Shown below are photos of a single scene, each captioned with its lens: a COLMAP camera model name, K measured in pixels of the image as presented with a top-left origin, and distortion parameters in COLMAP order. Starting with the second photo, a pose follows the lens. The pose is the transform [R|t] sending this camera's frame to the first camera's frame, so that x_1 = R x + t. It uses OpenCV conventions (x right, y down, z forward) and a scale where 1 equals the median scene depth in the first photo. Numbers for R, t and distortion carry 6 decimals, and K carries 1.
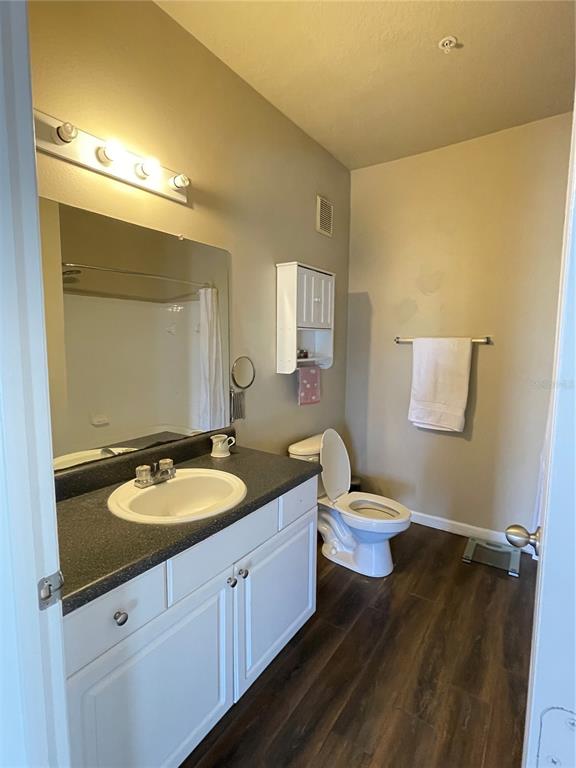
lens RADIAL K [[376.2, 0, 290.8], [0, 376.2, 383.3], [0, 0, 1]] dist [-0.003122, 0.001728]
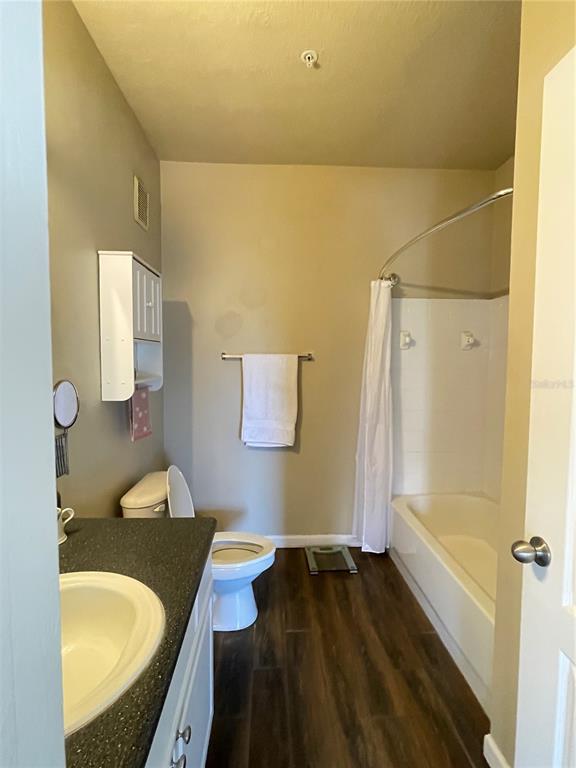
lens RADIAL K [[376.2, 0, 285.2], [0, 376.2, 383.9], [0, 0, 1]] dist [-0.003122, 0.001728]
pose [[0.798781, -0.039641, 0.600314, -0.185372], [0.062192, 0.997922, -0.016856, -0.025445], [-0.598399, 0.050798, 0.799587, 0.207279]]
